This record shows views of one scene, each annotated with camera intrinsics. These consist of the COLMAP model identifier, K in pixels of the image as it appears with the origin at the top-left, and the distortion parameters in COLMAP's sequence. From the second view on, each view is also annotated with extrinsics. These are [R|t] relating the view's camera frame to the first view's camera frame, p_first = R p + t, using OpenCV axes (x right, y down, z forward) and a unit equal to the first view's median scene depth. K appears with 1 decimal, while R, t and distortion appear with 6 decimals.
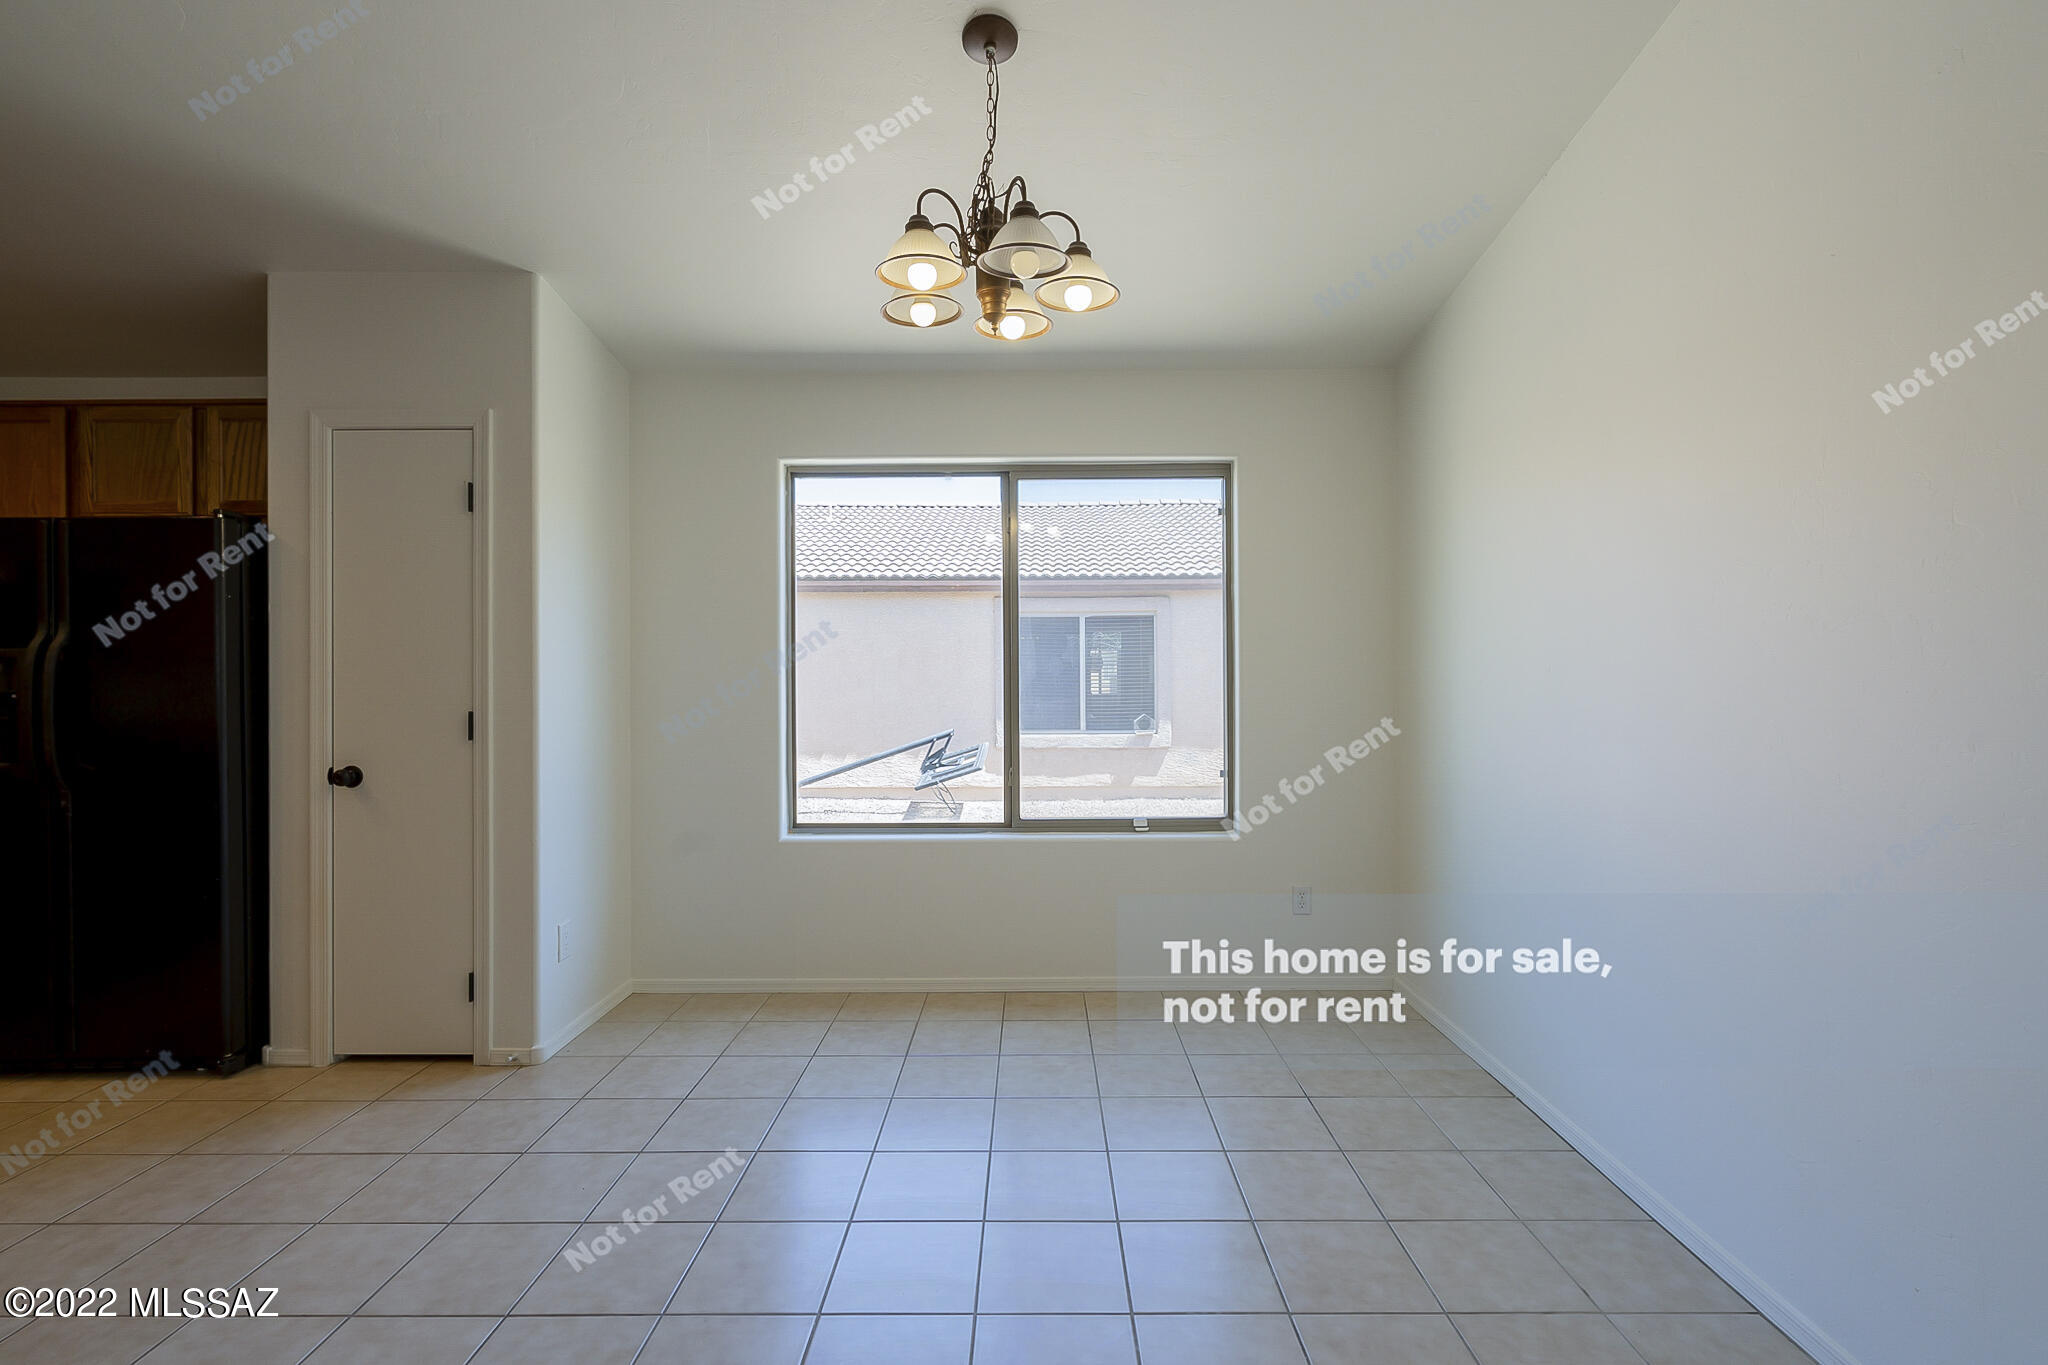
lens RADIAL K [[920.8, 0, 1031.9], [0, 920.8, 677.9], [0, 0, 1]] dist [-0.002639, 0.000107]
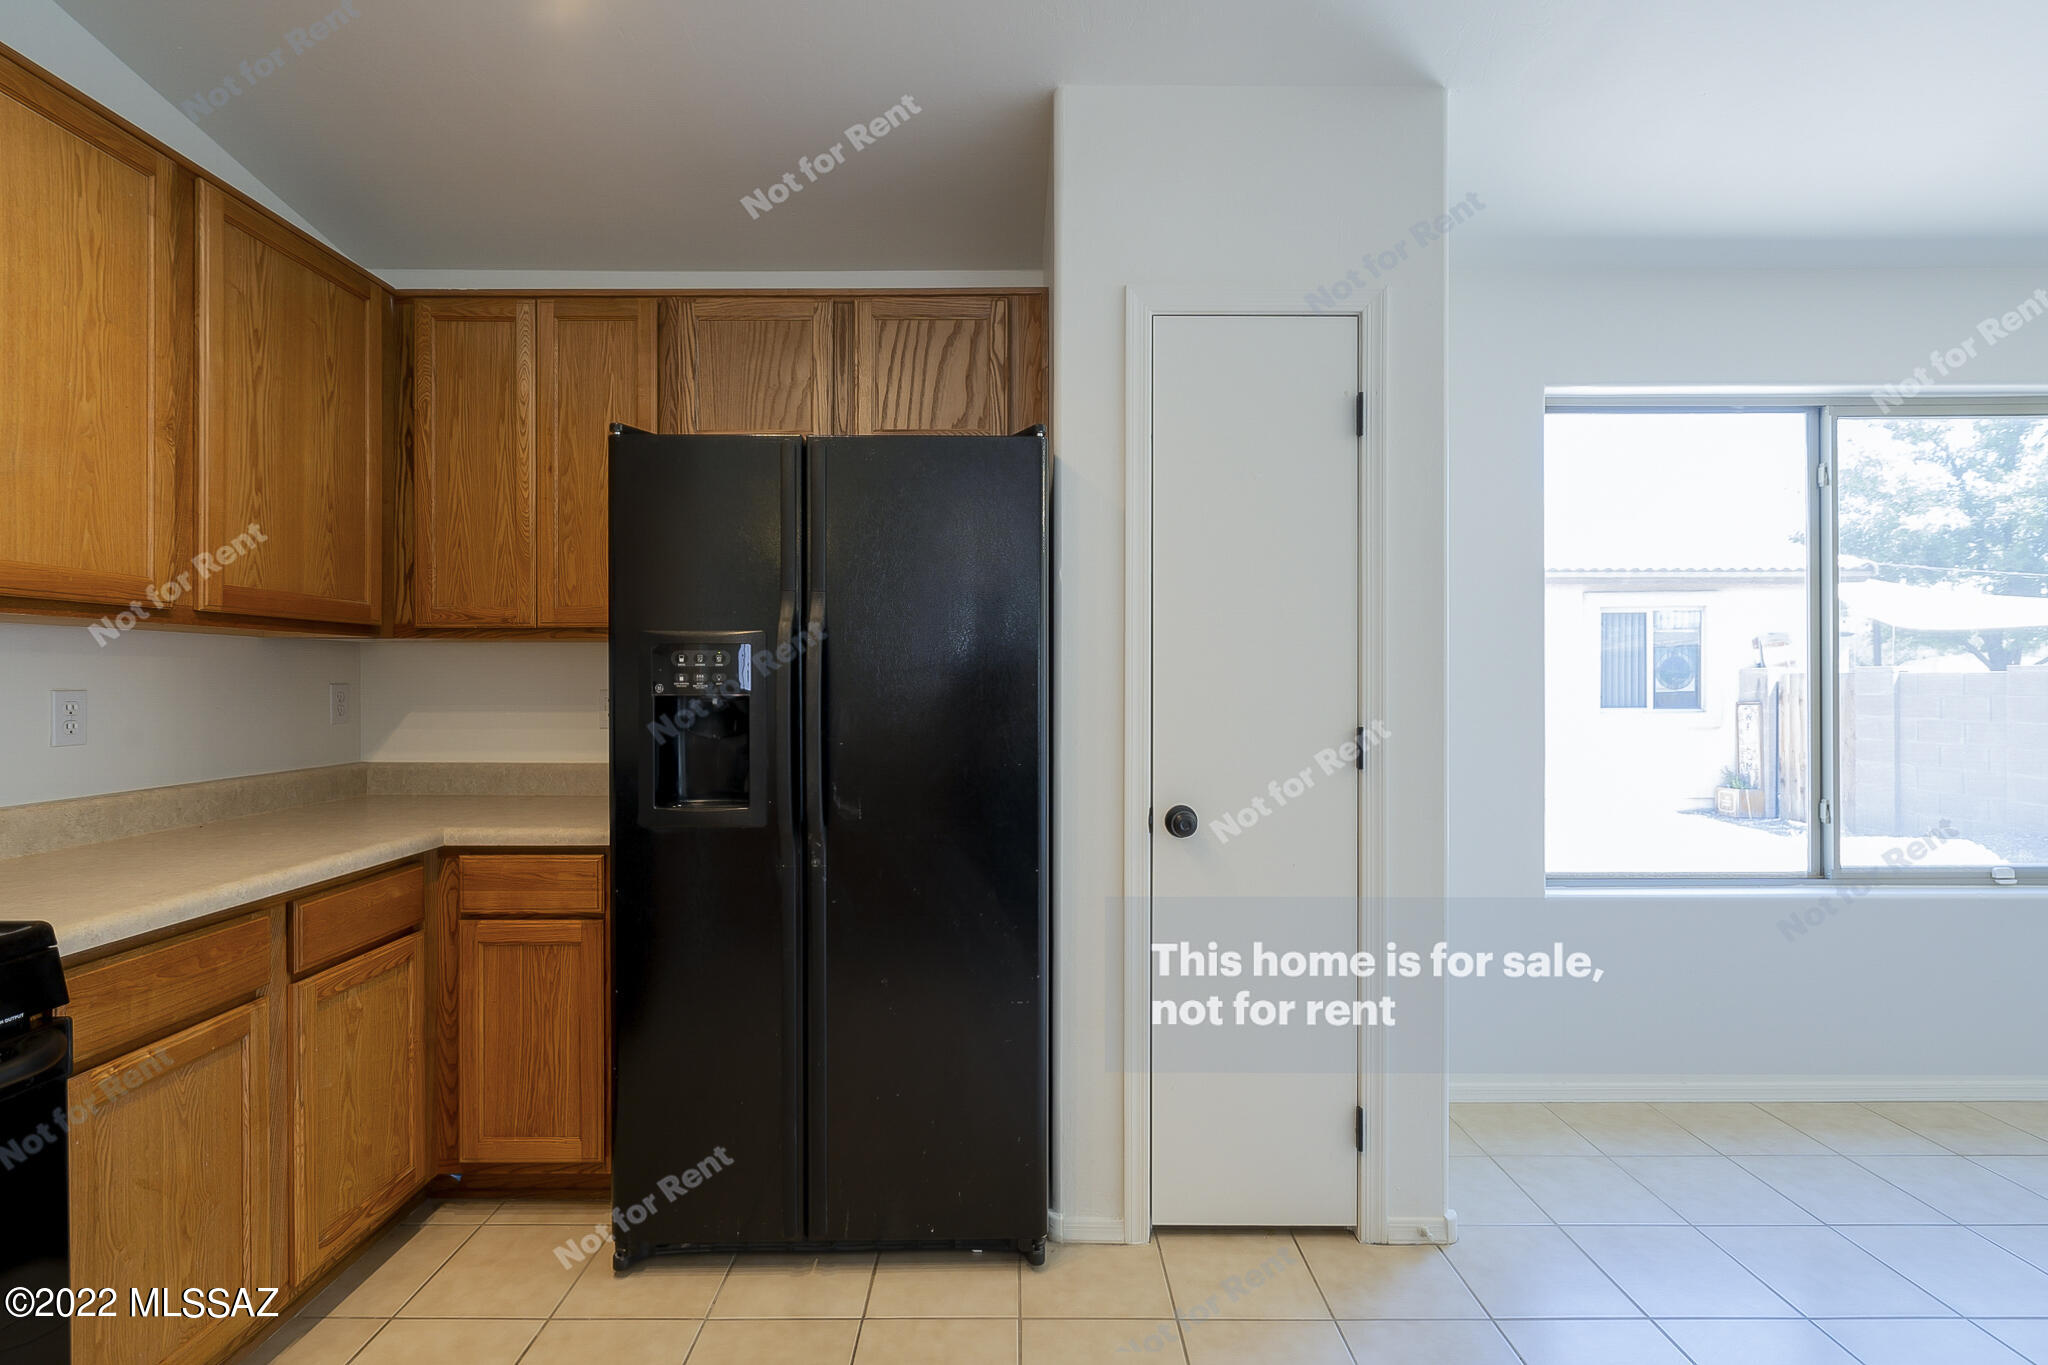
lens RADIAL K [[920.8, 0, 1019.0], [0, 920.8, 680.9], [0, 0, 1]] dist [-0.002639, 0.000107]
pose [[0.999991, 0.003787, -0.001660, -0.774259], [-0.003783, 0.999991, 0.002130, 0.001256], [0.001668, -0.002124, 0.999996, 0.281360]]
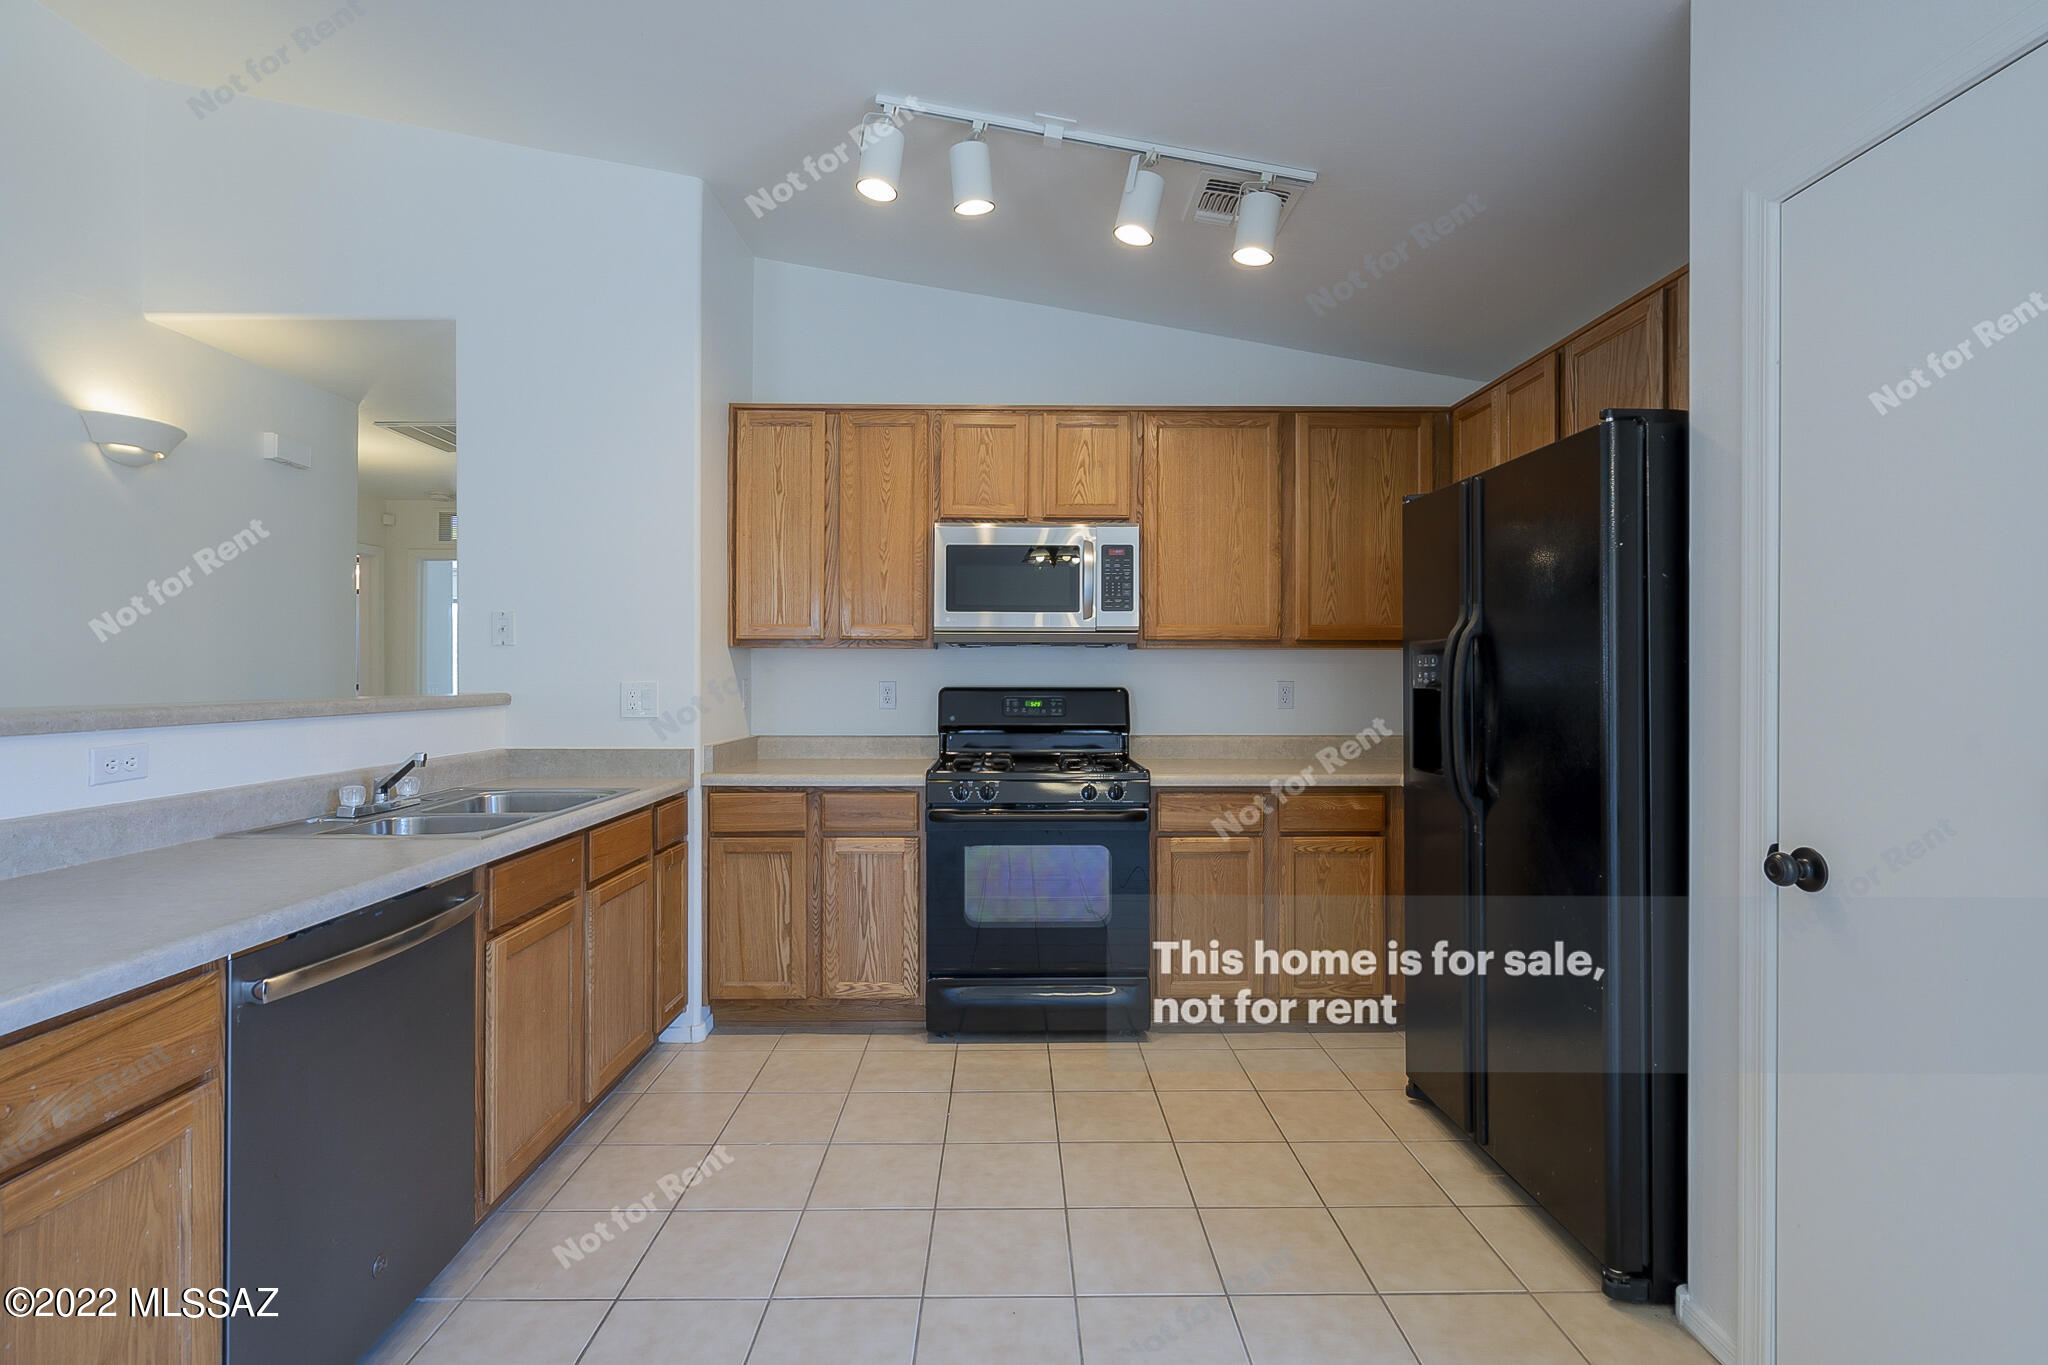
lens RADIAL K [[920.8, 0, 1017.1], [0, 920.8, 675.0], [0, 0, 1]] dist [-0.002639, 0.000107]
pose [[0.012037, 0.003040, -0.999923, -0.216902], [-0.004141, 0.999987, 0.002991, 0.000683], [0.999919, 0.004105, 0.012050, 0.501750]]
